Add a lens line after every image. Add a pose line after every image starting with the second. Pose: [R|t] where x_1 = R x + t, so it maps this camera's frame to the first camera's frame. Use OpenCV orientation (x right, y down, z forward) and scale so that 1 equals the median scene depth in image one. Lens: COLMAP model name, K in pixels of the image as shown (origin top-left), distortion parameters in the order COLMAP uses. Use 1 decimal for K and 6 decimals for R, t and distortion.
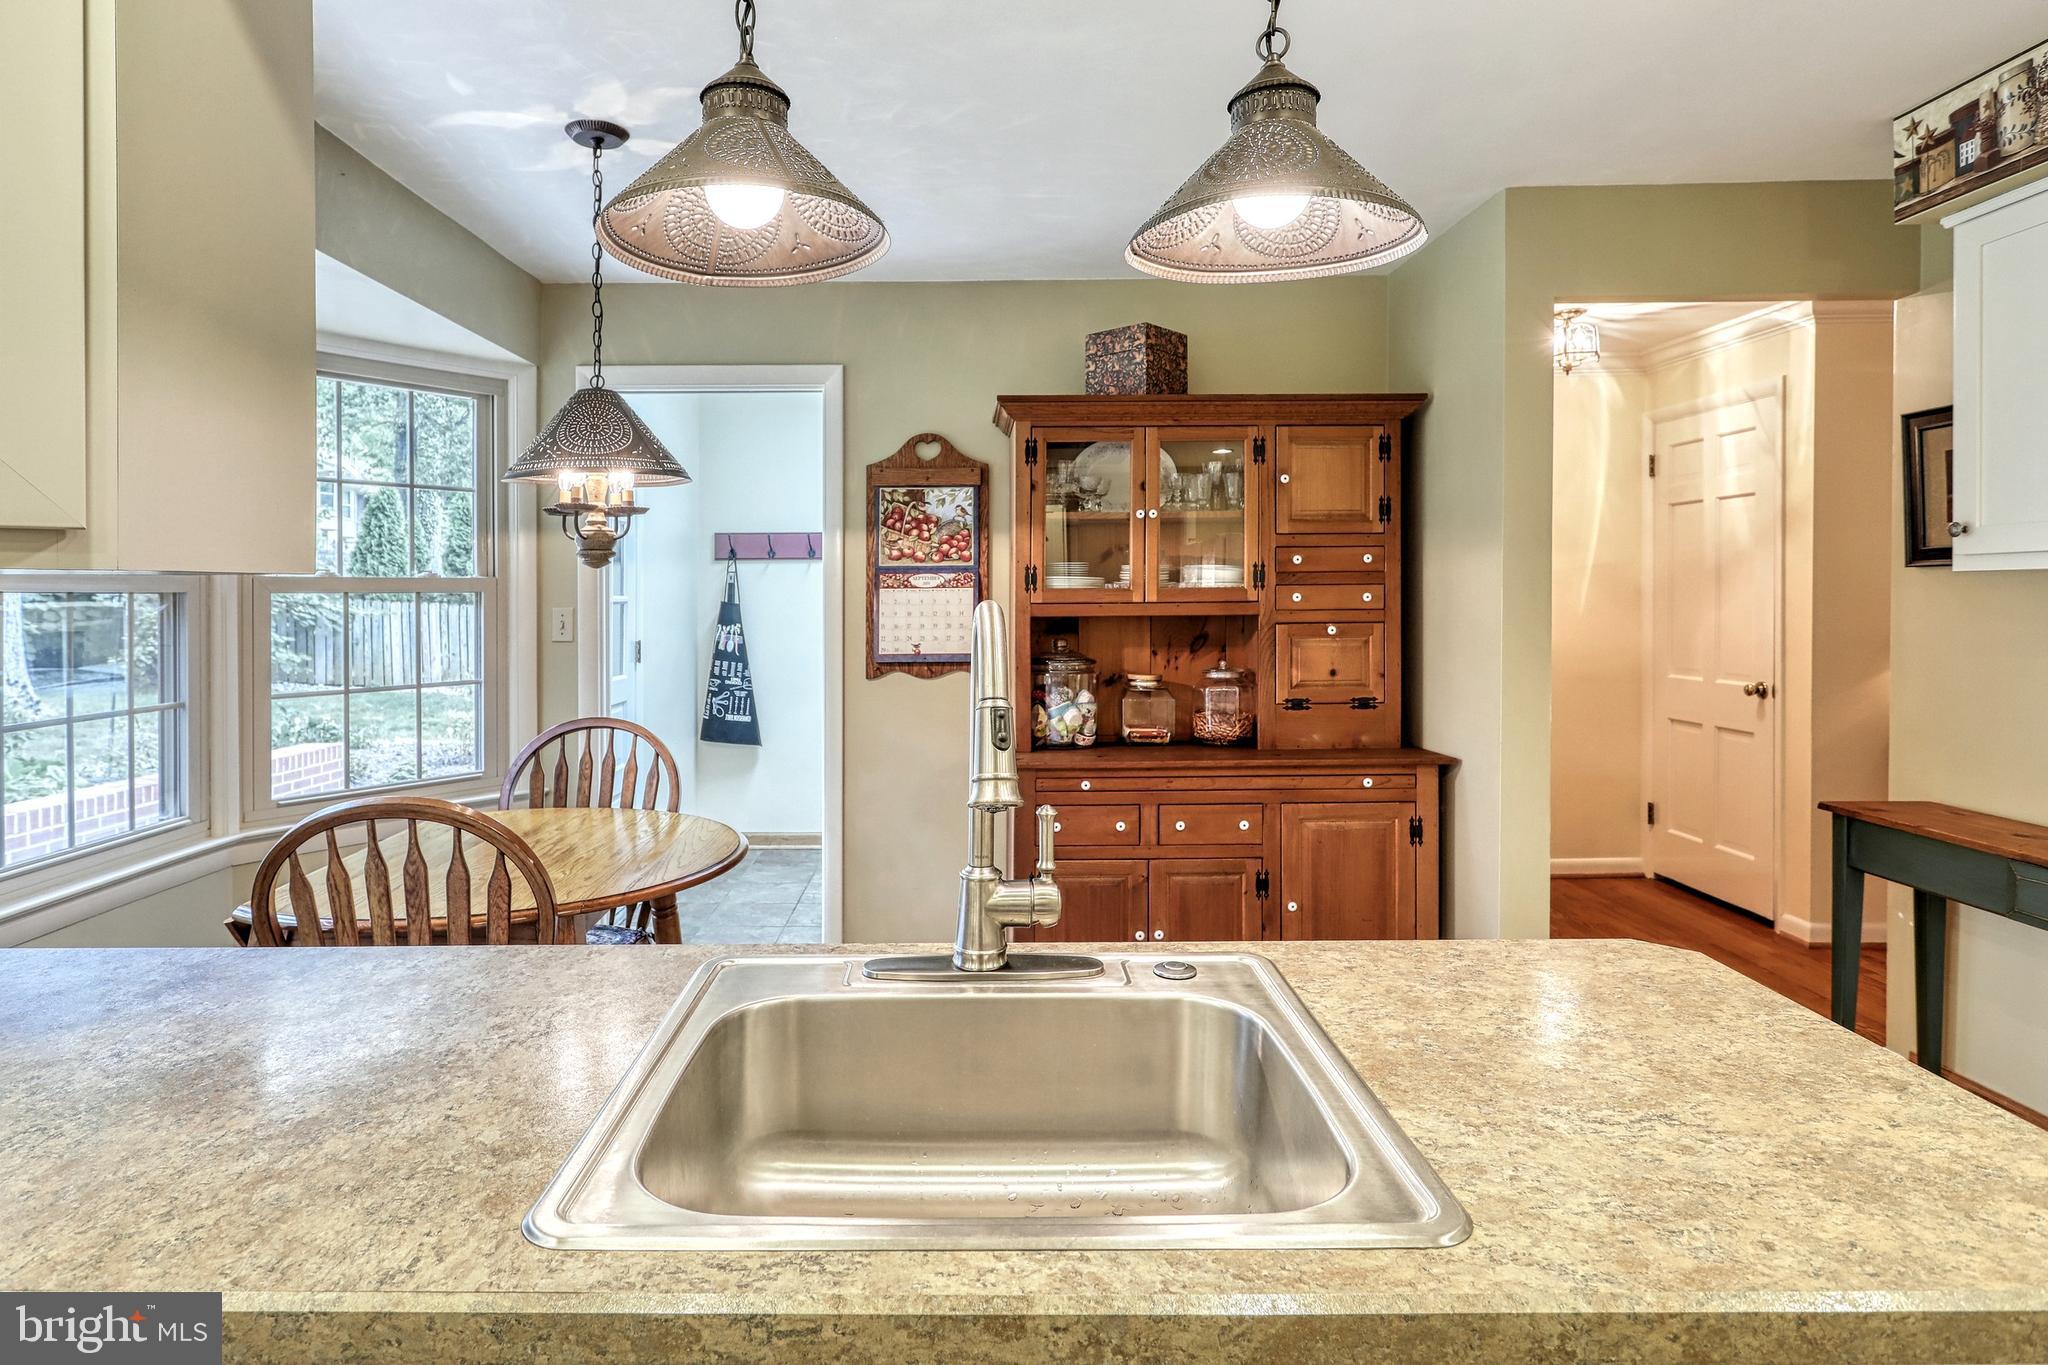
lens RADIAL K [[1126.8, 0, 966.2], [0, 1126.8, 610.7], [0, 0, 1]] dist [-0.001939, 0.002963]
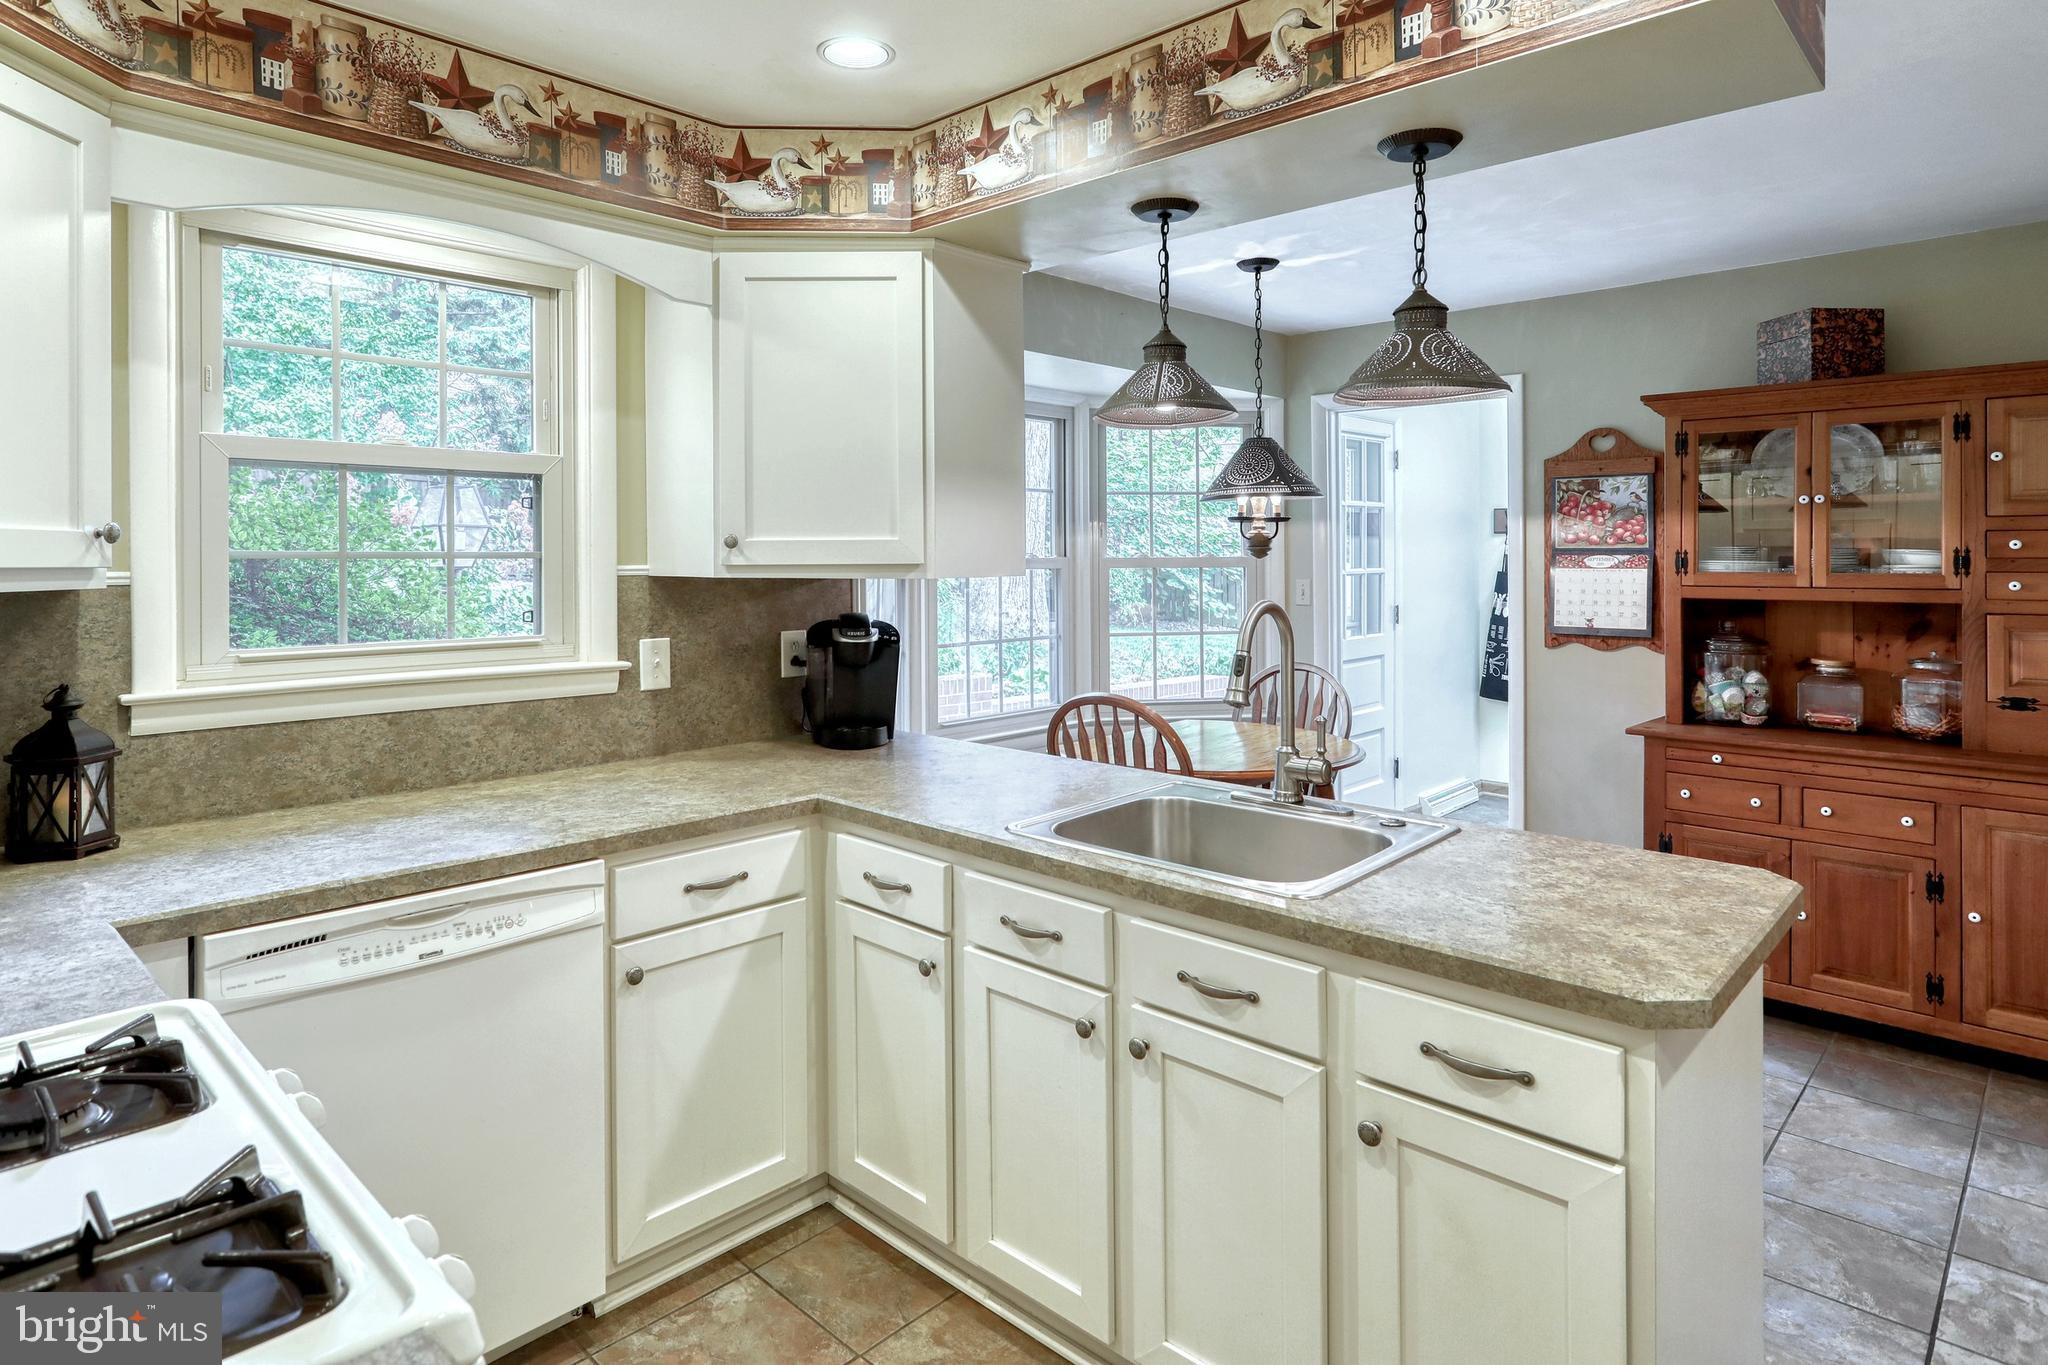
lens RADIAL K [[1134.2, 0, 995.0], [0, 1134.2, 548.4], [0, 0, 1]] dist [0.000684, 0.001634]
pose [[0.721044, 0.000492, -0.692889, 0.328848], [-0.010612, 0.999890, -0.010333, -0.023343], [0.692808, 0.014803, 0.720970, -0.226504]]
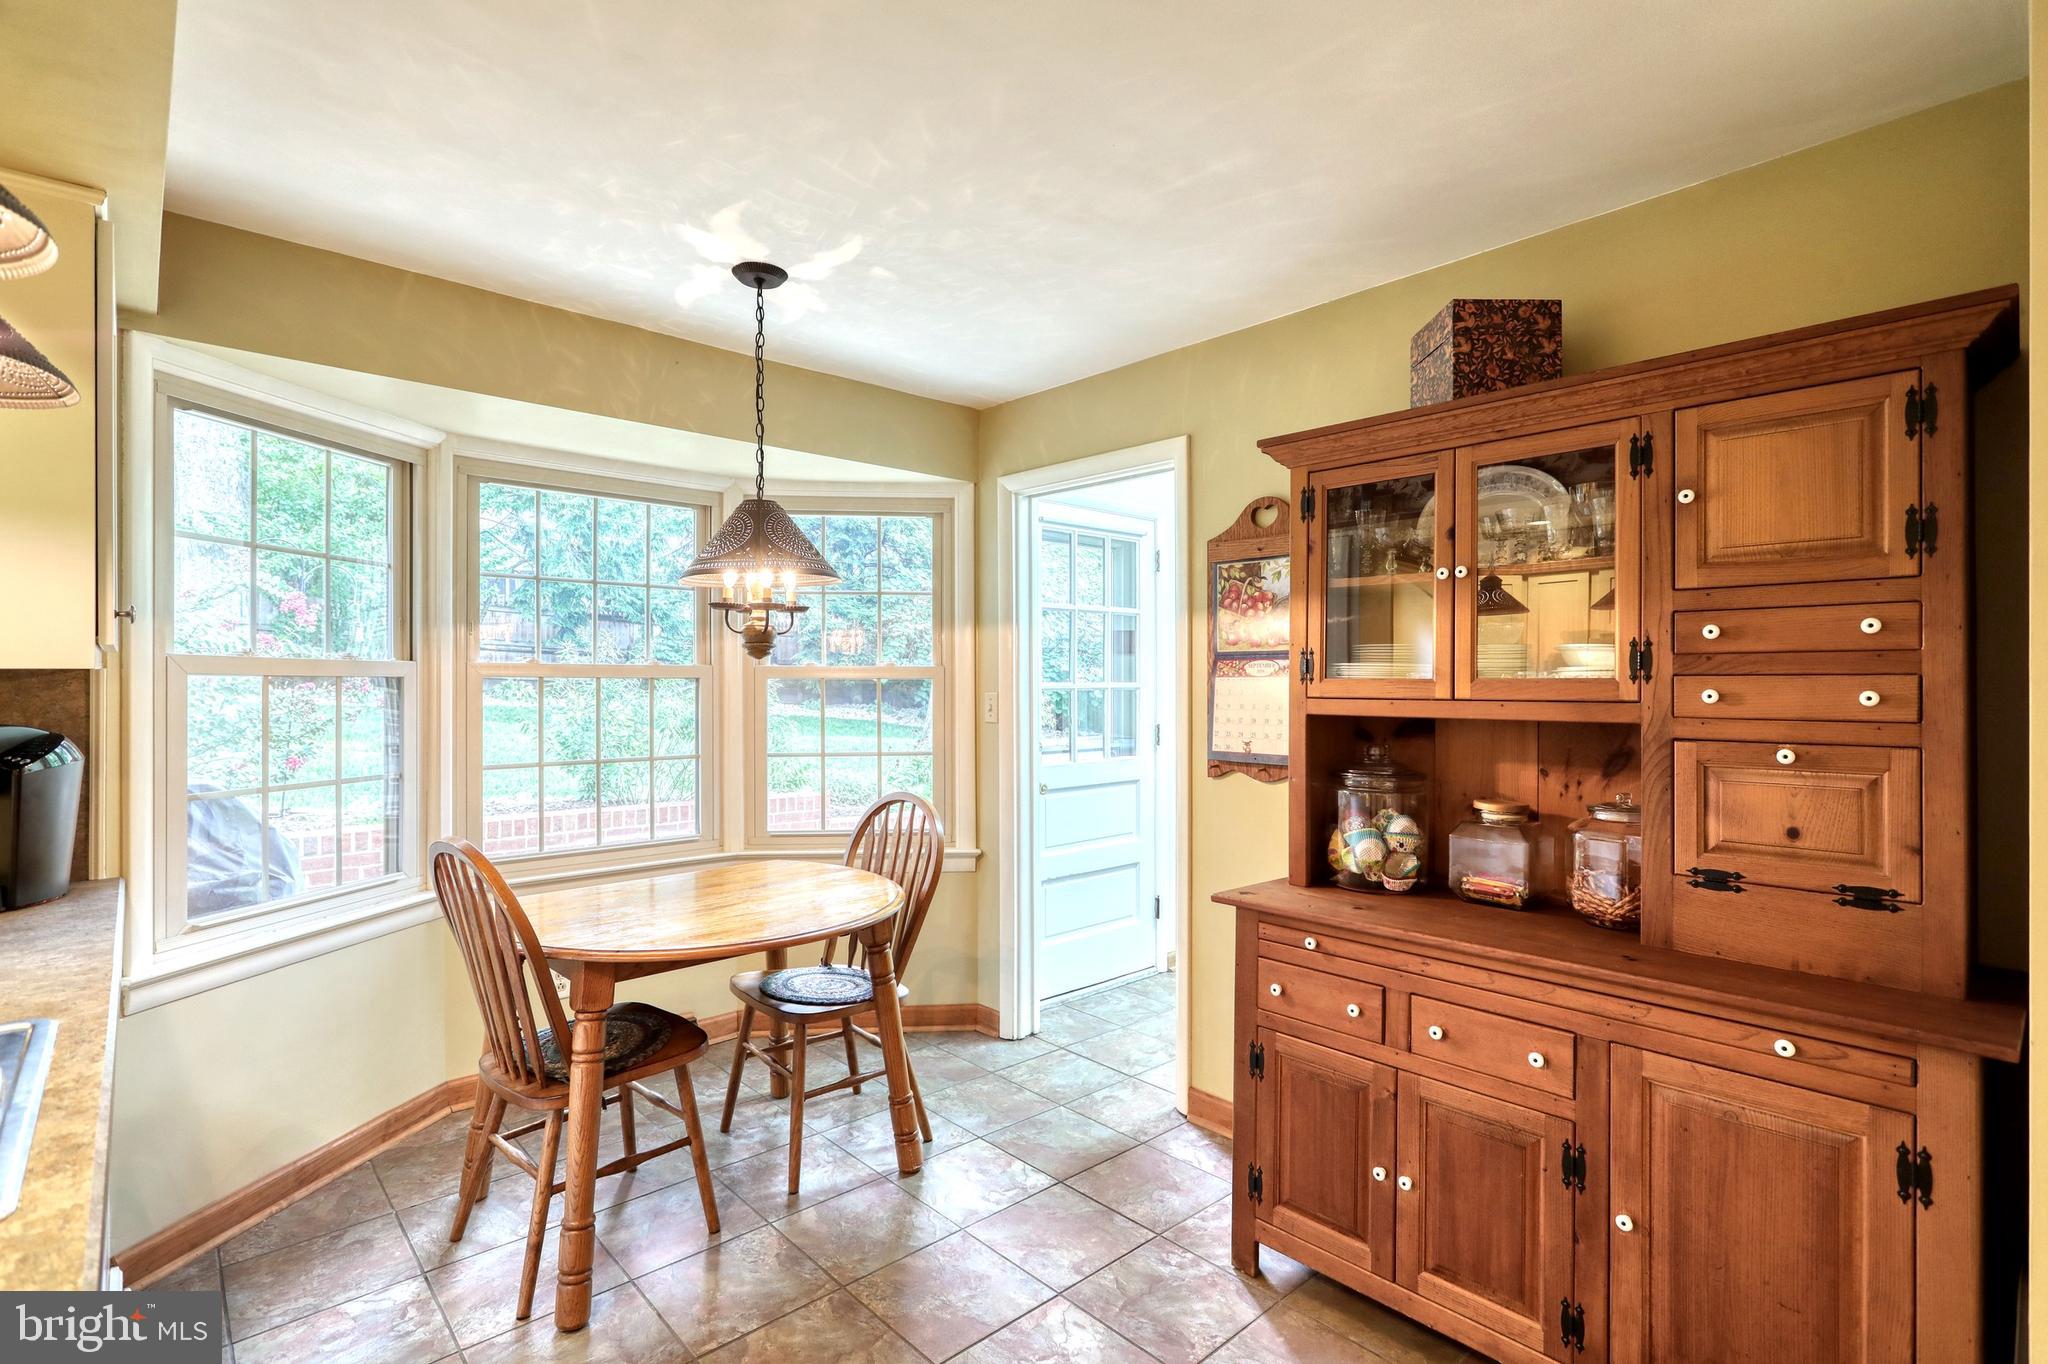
lens RADIAL K [[971.5, 0, 1025.7], [0, 971.5, 673.3], [0, 0, 1]] dist [-0.001676, 0.001043]
pose [[0.684000, 0.002008, -0.729479, 0.409950], [-0.016187, 0.999792, -0.012426, -0.011475], [0.729302, 0.020308, 0.683890, 0.388903]]
